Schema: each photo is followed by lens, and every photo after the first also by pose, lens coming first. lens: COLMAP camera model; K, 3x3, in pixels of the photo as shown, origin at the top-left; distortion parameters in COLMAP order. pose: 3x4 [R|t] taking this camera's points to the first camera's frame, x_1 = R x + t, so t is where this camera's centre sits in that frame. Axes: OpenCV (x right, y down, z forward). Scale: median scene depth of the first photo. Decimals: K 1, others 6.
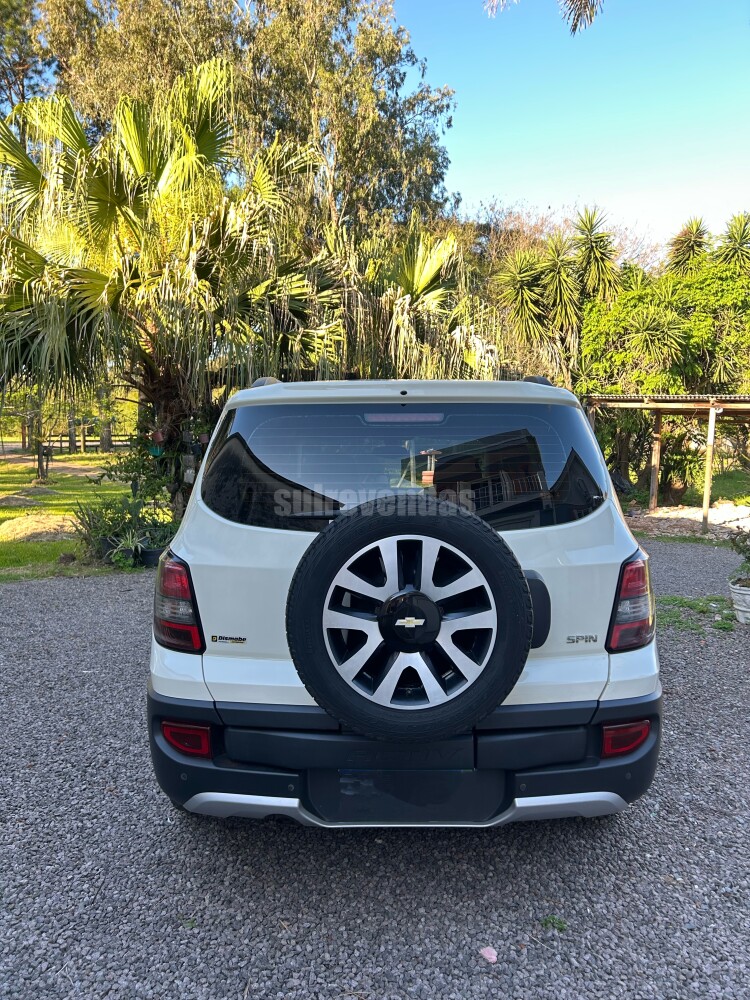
lens RADIAL K [[740.4, 0, 375.0], [0, 740.4, 500.0], [0, 0, 1]] dist [0.057204, -0.065135]
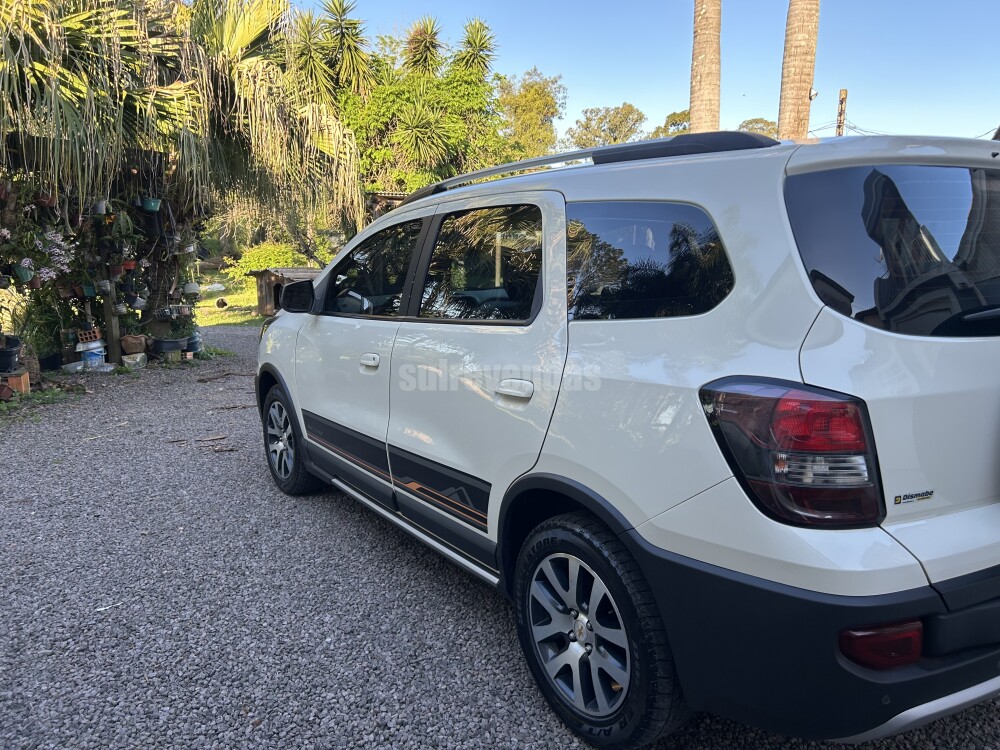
lens RADIAL K [[740.4, 0, 500.0], [0, 740.4, 375.0], [0, 0, 1]] dist [0.057204, -0.065135]
pose [[0.835267, -0.111842, 0.538350, -0.107533], [0.059770, 0.991761, 0.113303, -0.003995], [-0.546587, -0.062461, 0.835070, 0.074493]]
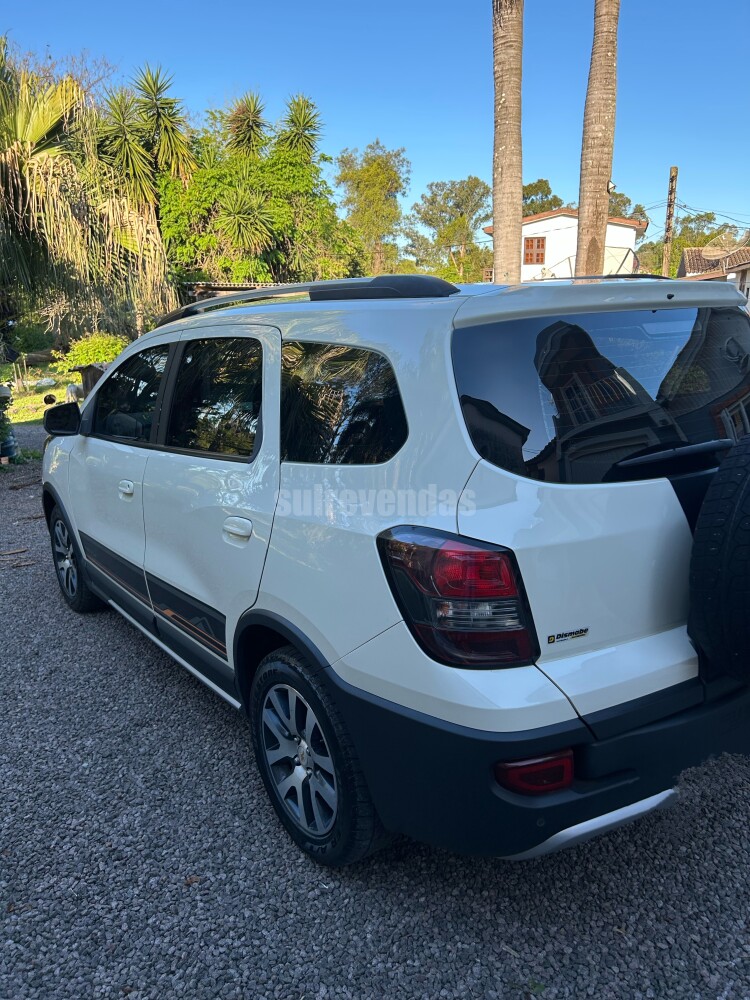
lens RADIAL K [[741.8, 0, 376.1], [0, 741.8, 511.5], [0, 0, 1]] dist [0.047350, -0.051353]
pose [[0.812700, -0.172987, 0.556411, -0.090588], [0.082129, 0.979389, 0.184531, -0.011197], [-0.576865, -0.104270, 0.810157, 0.060615]]
